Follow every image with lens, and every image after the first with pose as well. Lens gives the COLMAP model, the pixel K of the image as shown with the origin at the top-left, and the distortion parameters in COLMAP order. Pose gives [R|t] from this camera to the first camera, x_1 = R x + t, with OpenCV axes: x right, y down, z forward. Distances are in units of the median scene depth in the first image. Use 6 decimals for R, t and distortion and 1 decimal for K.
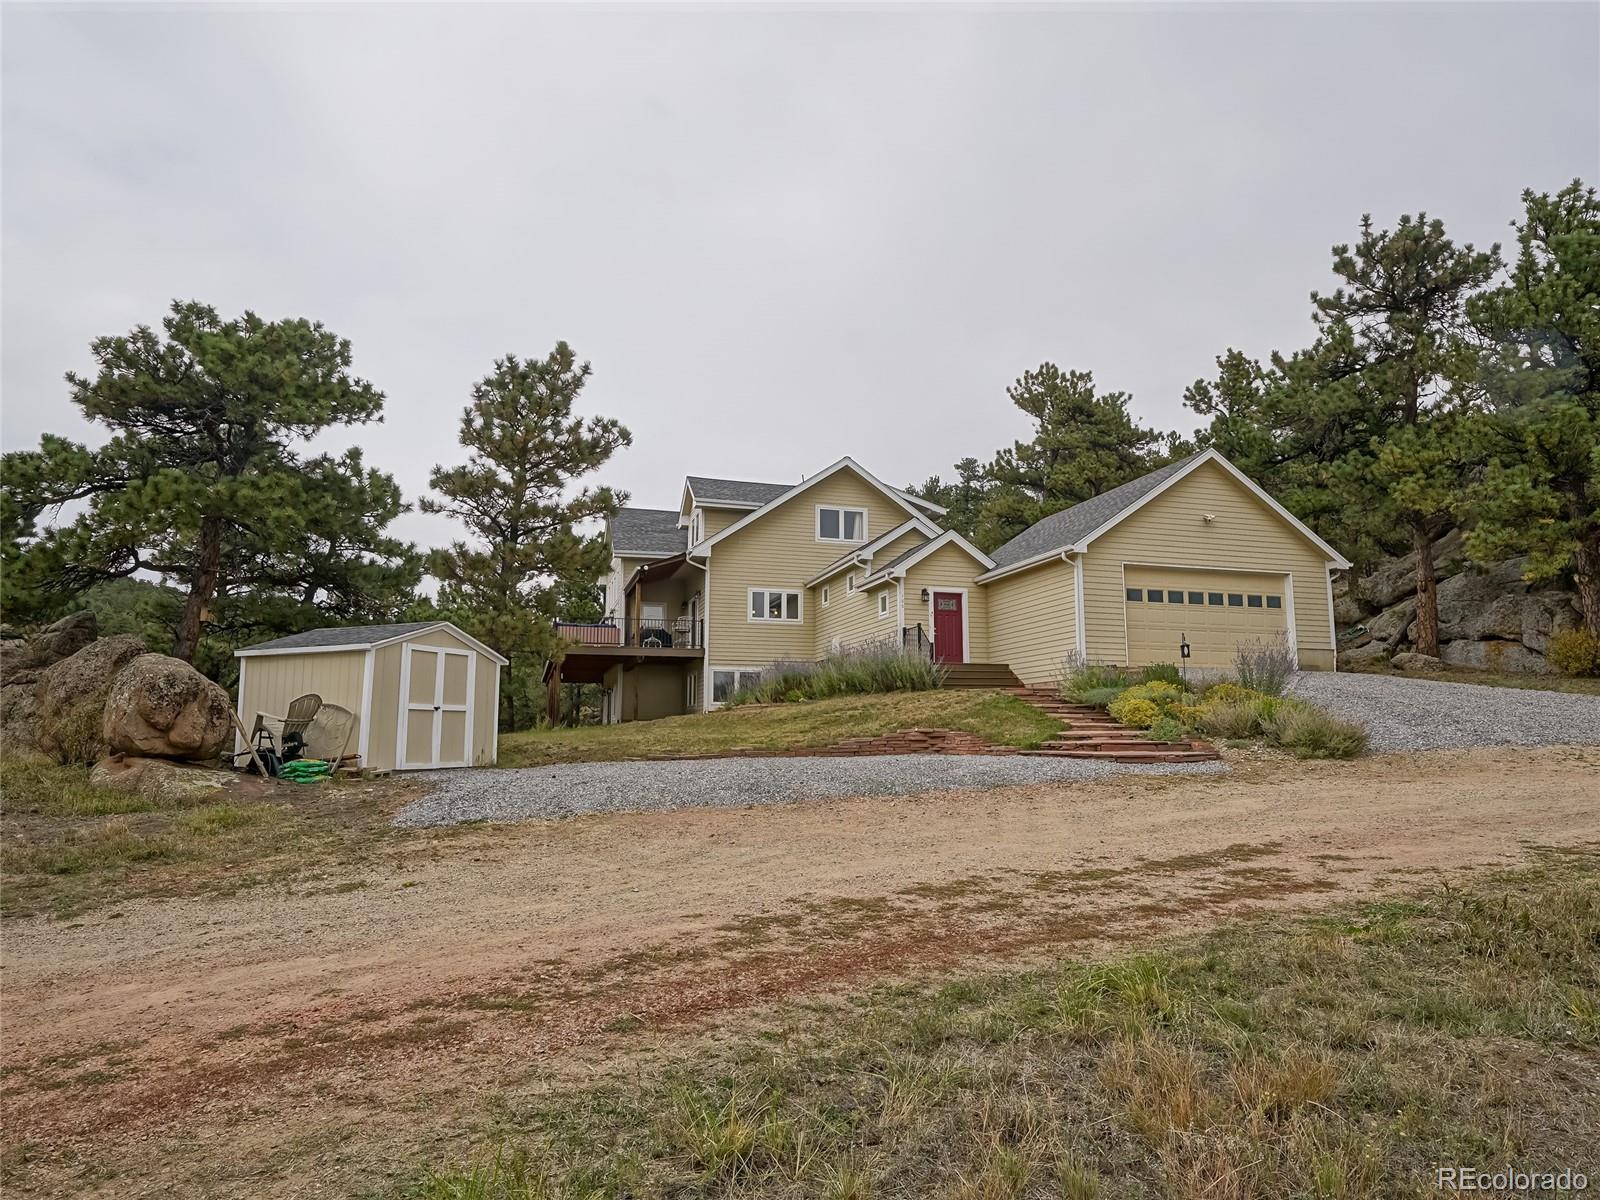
lens RADIAL K [[976.2, 0, 800.0], [0, 976.2, 600.0], [0, 0, 1]] dist [-0.027779, -0.000210]
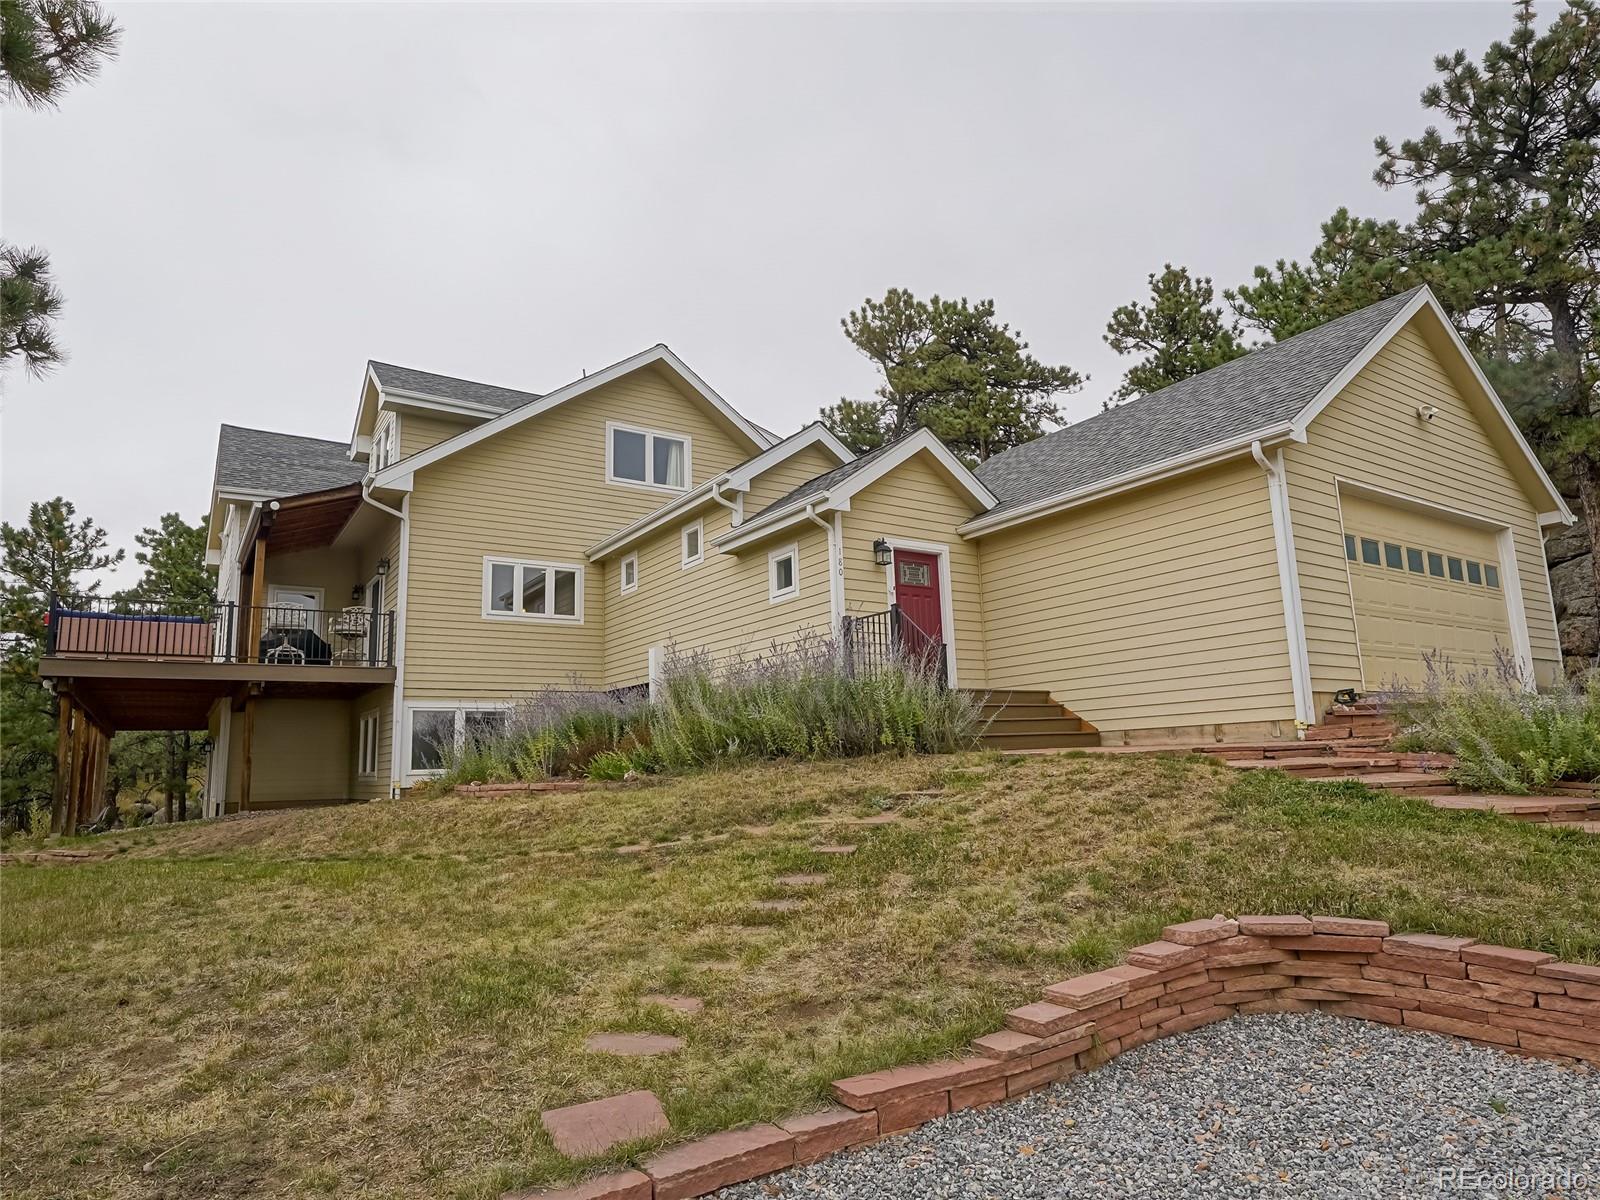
lens RADIAL K [[976.2, 0, 800.0], [0, 976.2, 600.0], [0, 0, 1]] dist [-0.027779, -0.000210]
pose [[0.955099, 0.019677, 0.295631, -0.045584], [-0.009833, 0.999348, -0.034747, 0.029736], [-0.296122, 0.030280, 0.954670, 0.440029]]
